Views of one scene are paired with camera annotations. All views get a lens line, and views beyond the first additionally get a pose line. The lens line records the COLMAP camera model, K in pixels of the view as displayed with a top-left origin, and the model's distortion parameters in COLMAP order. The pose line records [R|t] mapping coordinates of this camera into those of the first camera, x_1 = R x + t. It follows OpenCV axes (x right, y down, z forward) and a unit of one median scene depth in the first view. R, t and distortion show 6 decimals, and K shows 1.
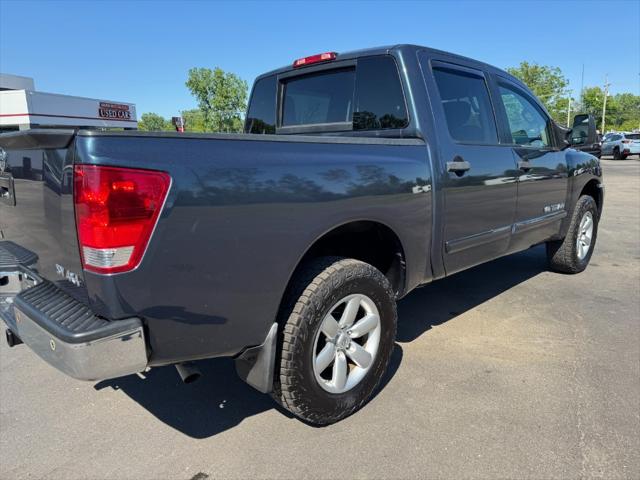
lens RADIAL K [[449.7, 0, 318.4], [0, 449.7, 238.7], [0, 0, 1]] dist [0.027759, -0.029516]
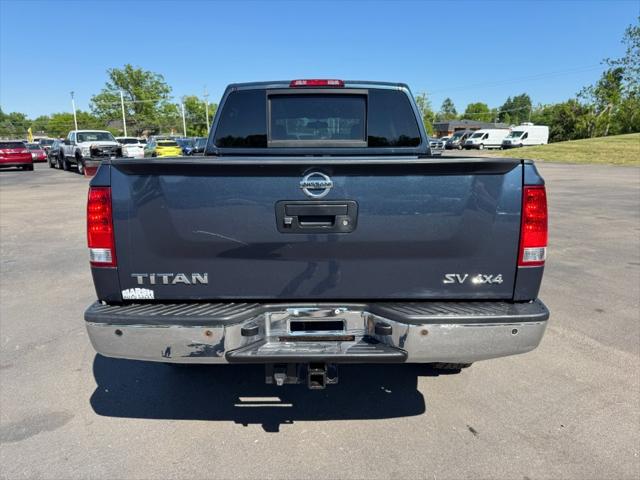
lens RADIAL K [[449.7, 0, 318.8], [0, 449.7, 239.3], [0, 0, 1]] dist [0.027759, -0.029516]
pose [[0.702283, -0.131668, 0.699616, -0.662814], [0.132449, 0.989755, 0.053319, -0.056418], [-0.699469, 0.055219, 0.712527, 0.175167]]
